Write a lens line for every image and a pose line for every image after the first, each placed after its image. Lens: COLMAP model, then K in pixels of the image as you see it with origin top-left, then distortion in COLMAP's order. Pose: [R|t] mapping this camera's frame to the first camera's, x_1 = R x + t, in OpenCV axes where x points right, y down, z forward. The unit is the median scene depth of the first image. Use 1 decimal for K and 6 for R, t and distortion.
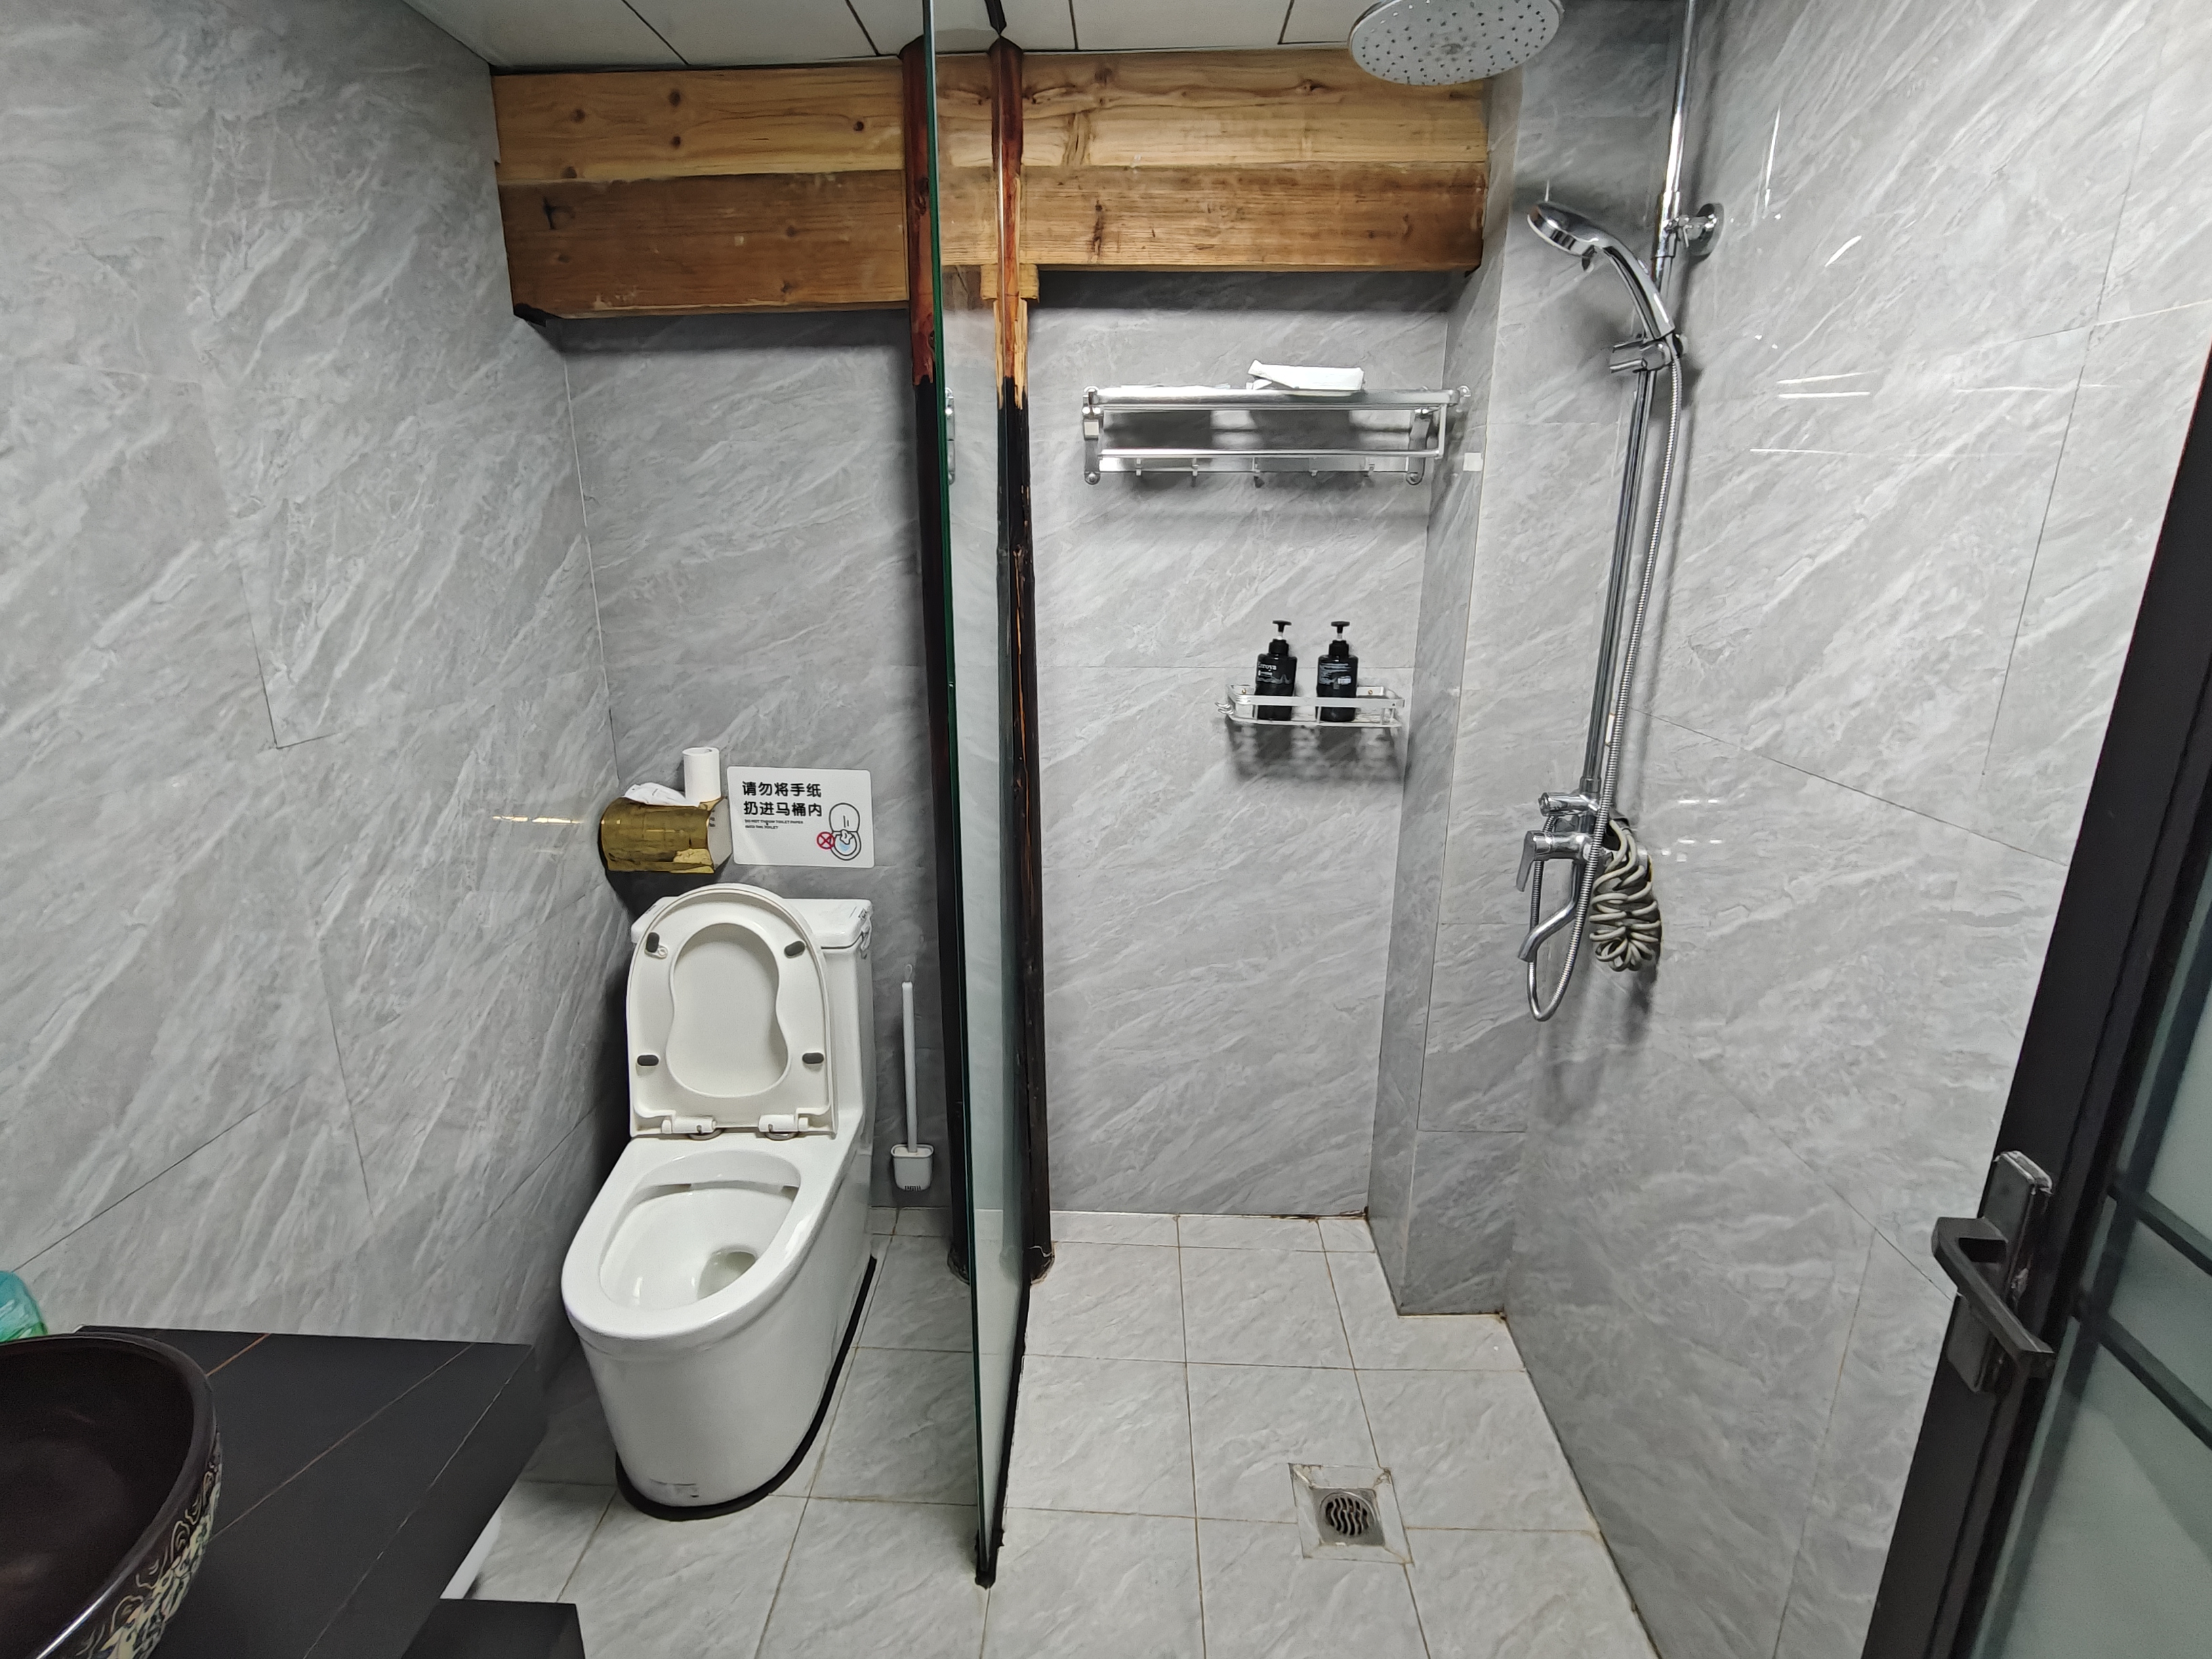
lens RADIAL K [[1020.4, 0, 1059.8], [0, 1020.4, 827.8], [0, 0, 1]] dist [0.001686, -0.000088]
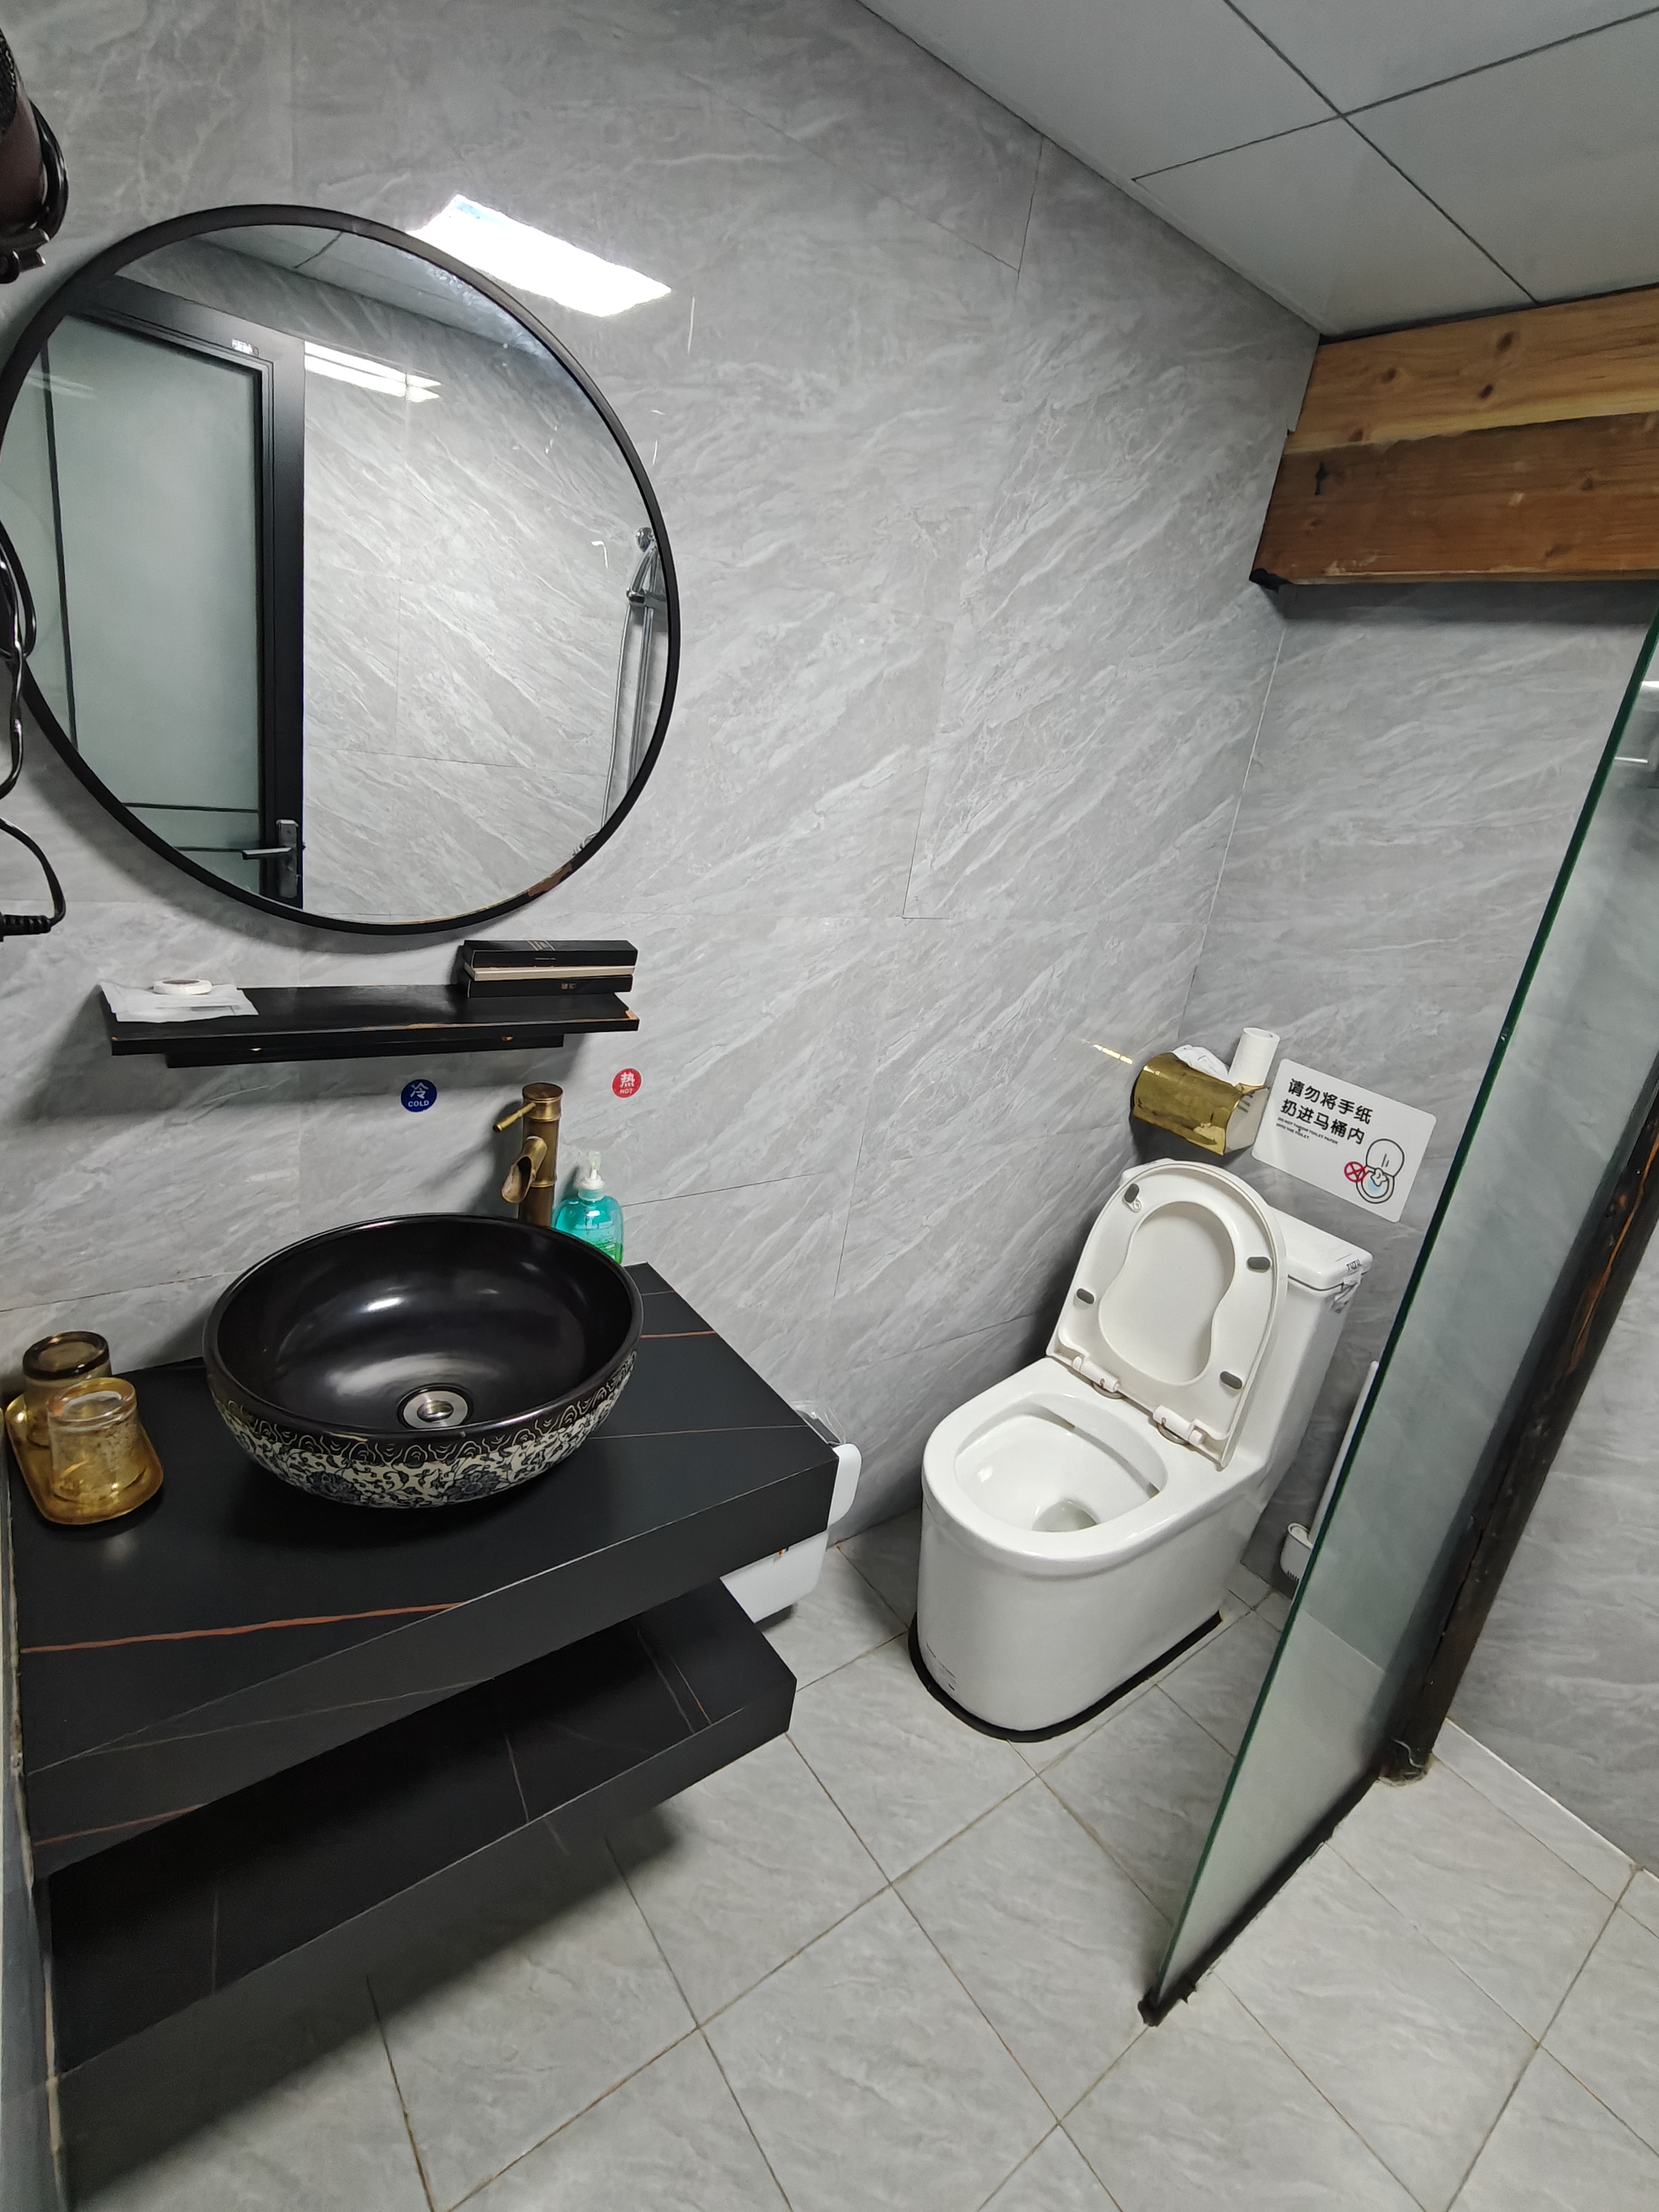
lens RADIAL K [[1029.2, 0, 864.8], [0, 1029.2, 1086.5], [0, 0, 1]] dist [0.000395, 0.001056]
pose [[0.658873, 0.343424, -0.669288, 0.079184], [-0.357098, 0.925862, 0.123535, -0.018470], [0.662093, 0.157608, 0.732661, 0.062966]]
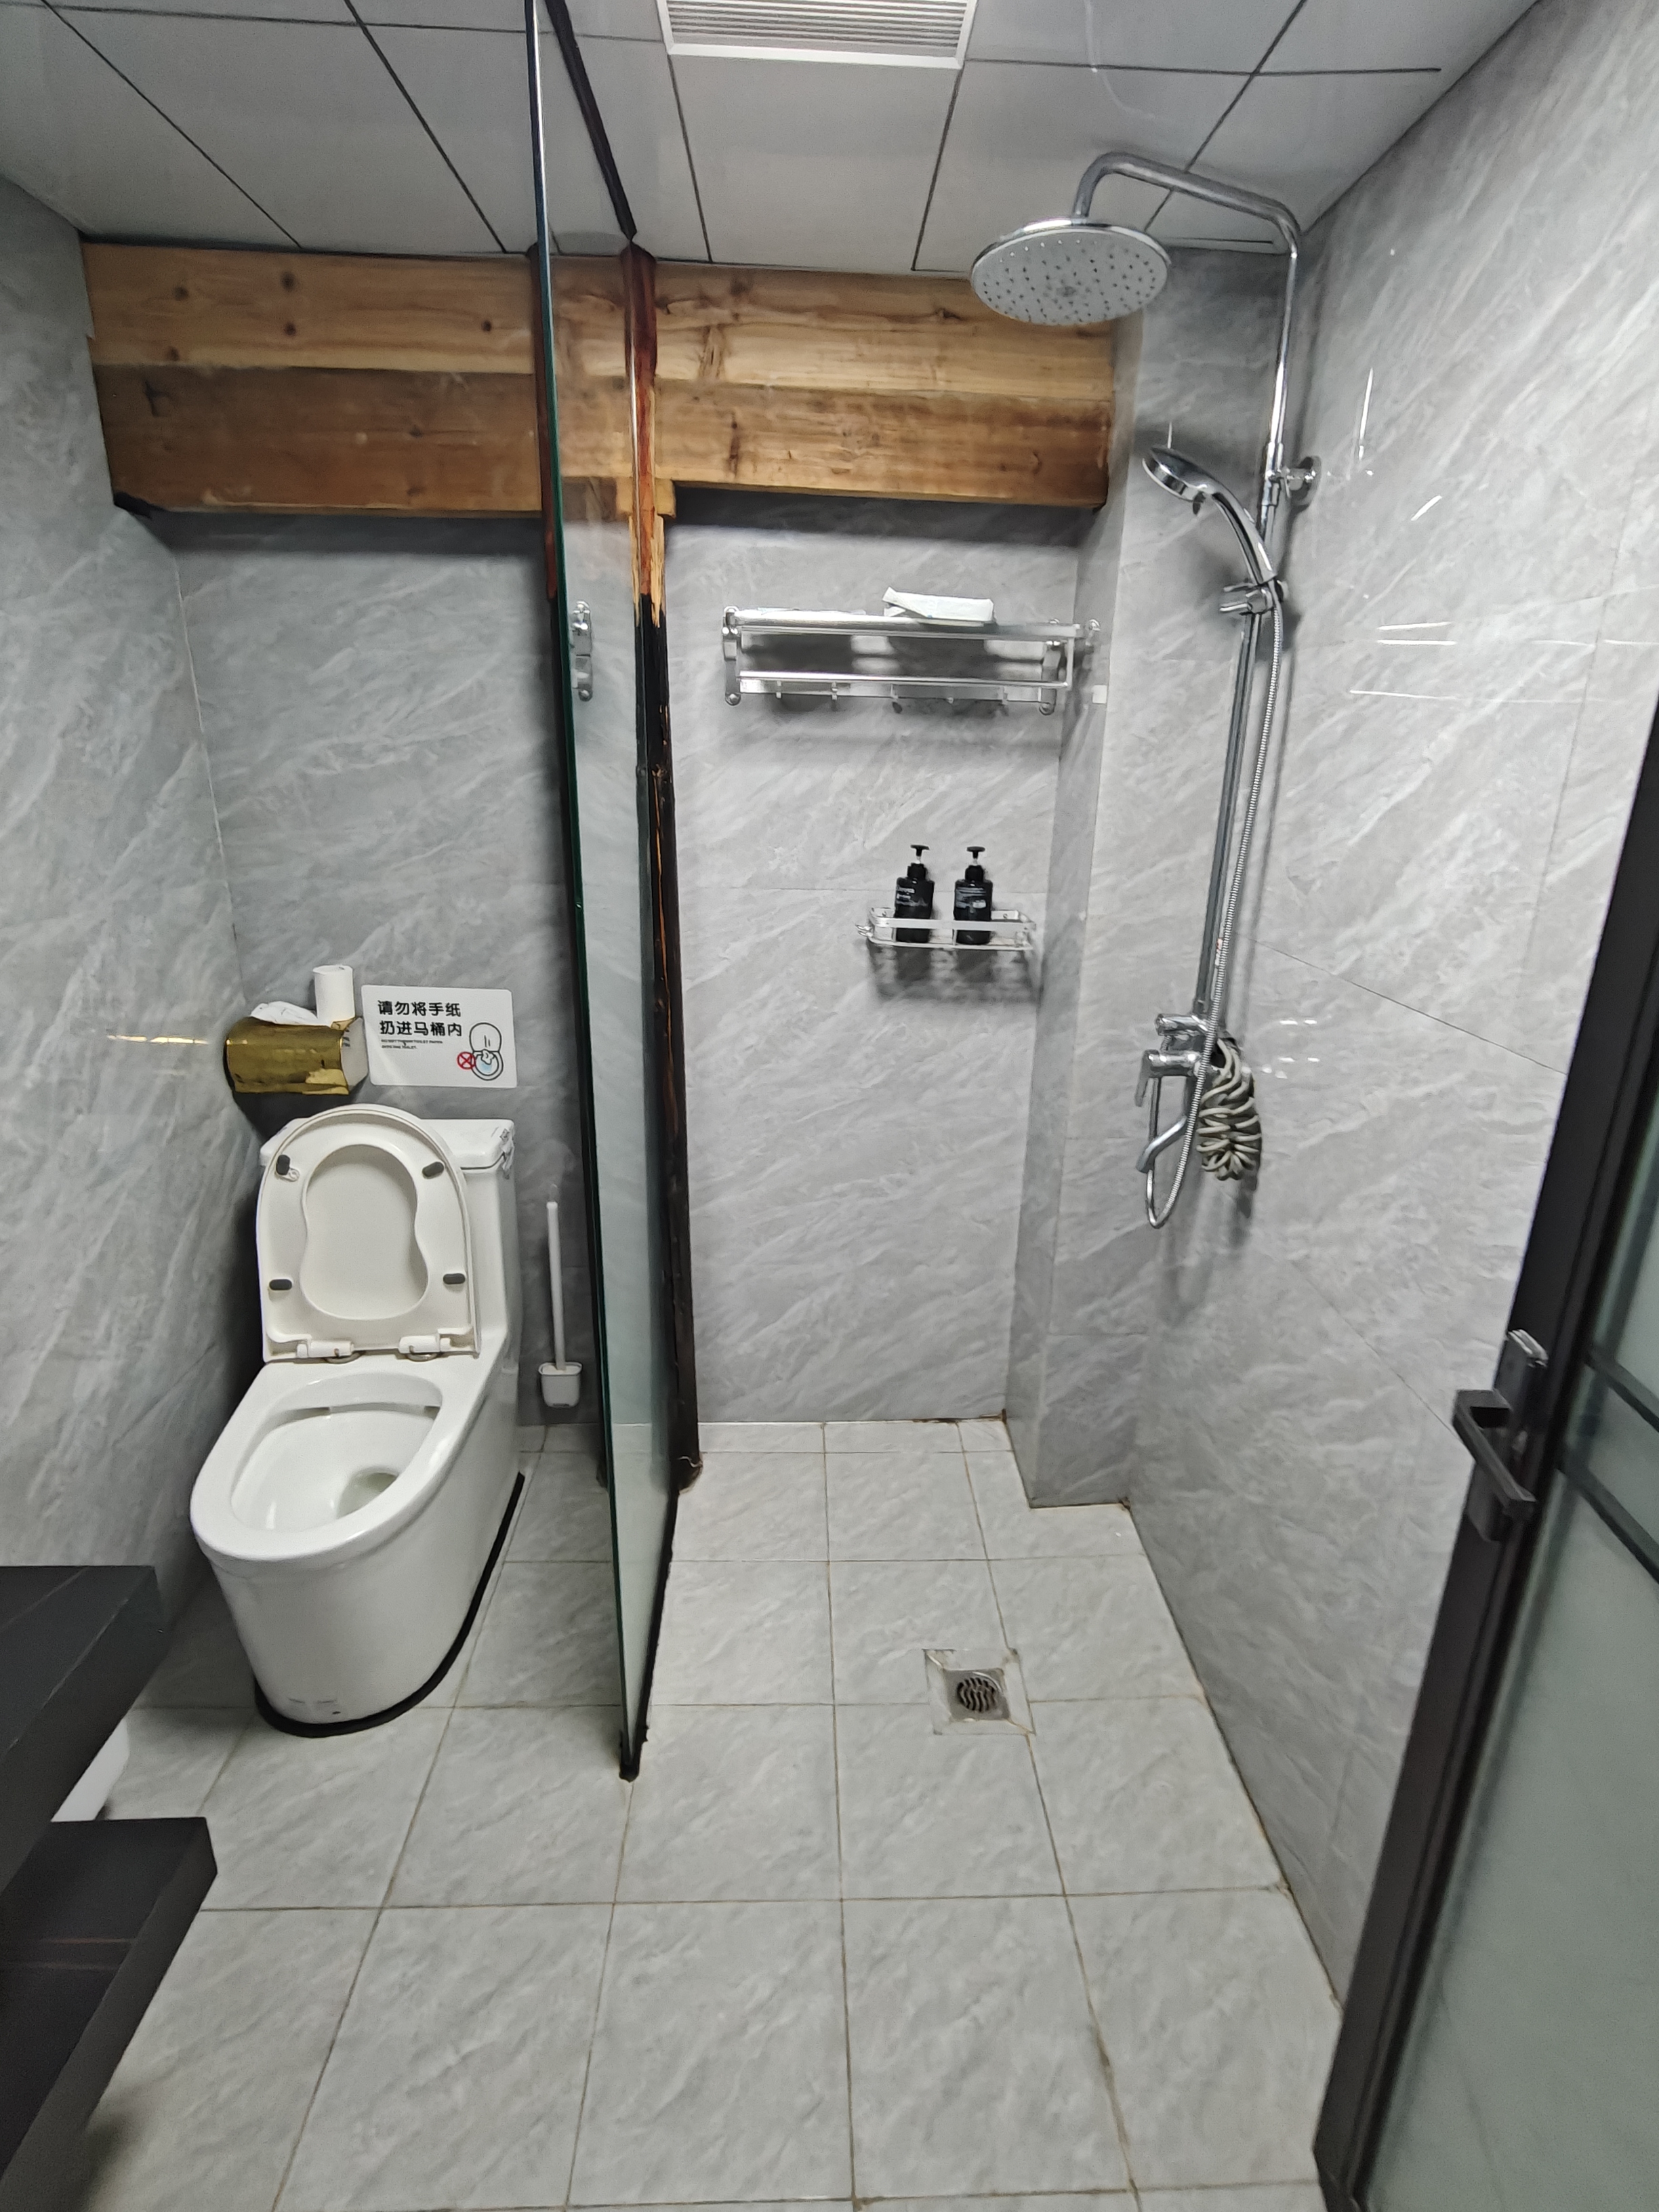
lens RADIAL K [[1020.4, 0, 823.2], [0, 1020.4, 1084.0], [0, 0, 1]] dist [0.001686, -0.000088]
pose [[0.995448, -0.004280, 0.095210, 0.025835], [0.000956, 0.999389, 0.034936, 0.001084], [-0.095301, -0.034686, 0.994844, -0.022801]]
